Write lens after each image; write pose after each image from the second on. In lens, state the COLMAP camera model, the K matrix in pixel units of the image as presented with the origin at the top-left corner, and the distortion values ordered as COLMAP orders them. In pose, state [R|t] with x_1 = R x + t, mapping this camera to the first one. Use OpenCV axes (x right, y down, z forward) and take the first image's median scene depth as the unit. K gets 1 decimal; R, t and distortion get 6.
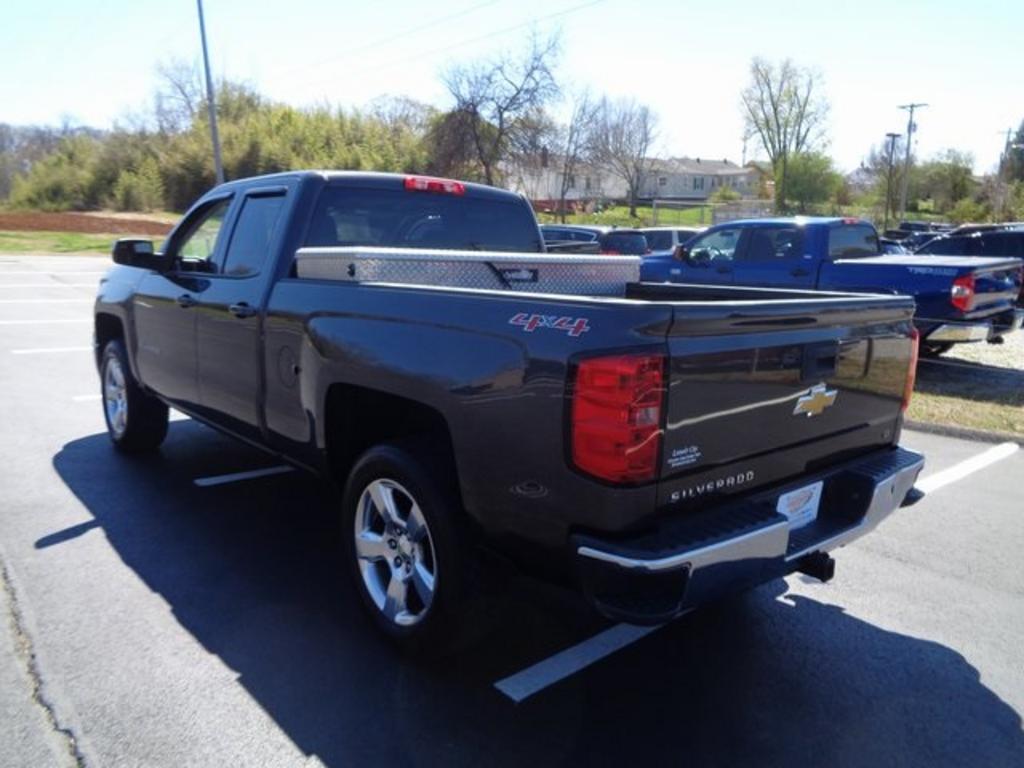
lens RADIAL K [[754.3, 0, 504.0], [0, 754.3, 378.0], [0, 0, 1]] dist [0.011100, -0.007382]
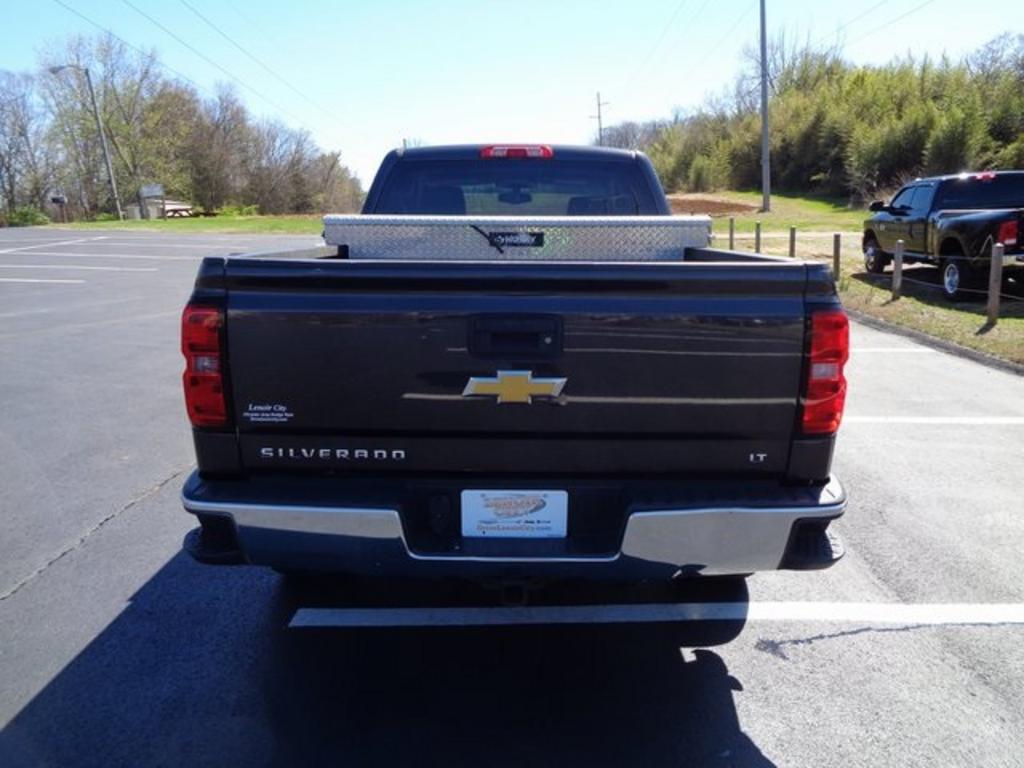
lens RADIAL K [[754.3, 0, 512.2], [0, 754.3, 378.0], [0, 0, 1]] dist [0.011100, -0.007382]
pose [[0.747649, 0.107147, -0.655393, 0.688934], [-0.087212, 0.994193, 0.063048, -0.020551], [0.658342, 0.010020, 0.752652, 0.280449]]
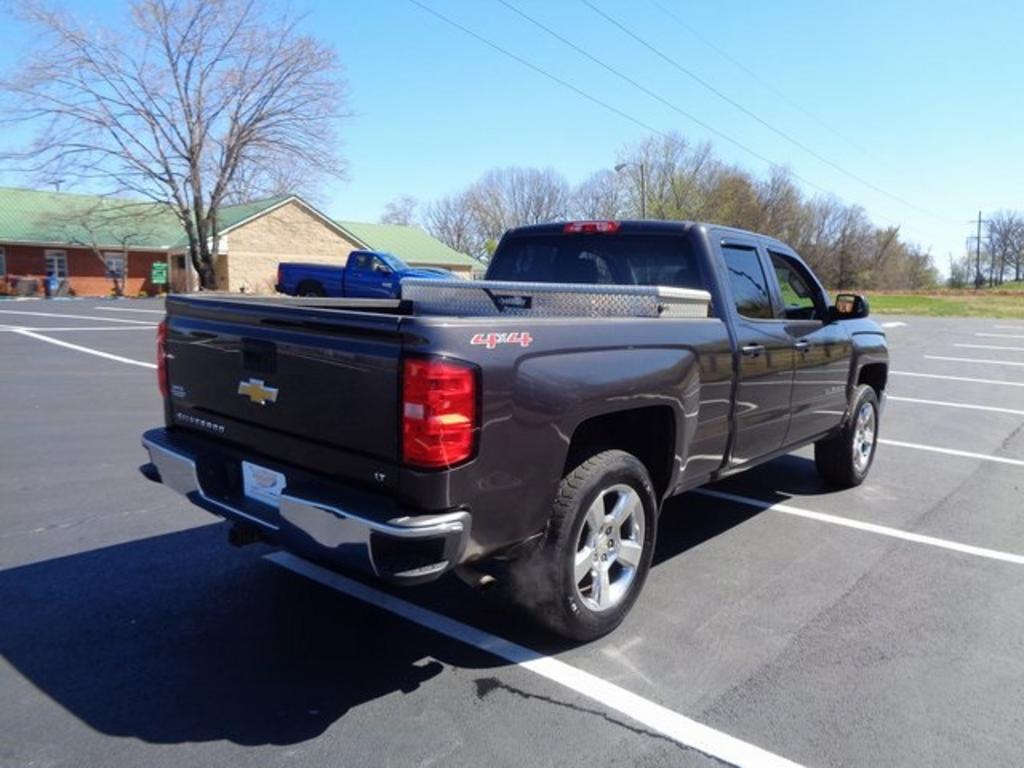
lens RADIAL K [[754.3, 0, 510.9], [0, 754.3, 377.0], [0, 0, 1]] dist [0.011100, -0.007382]
pose [[0.146931, 0.093817, -0.984688, 1.173468], [-0.190980, 0.979451, 0.064821, -0.101165], [0.970535, 0.178531, 0.161828, 0.861932]]
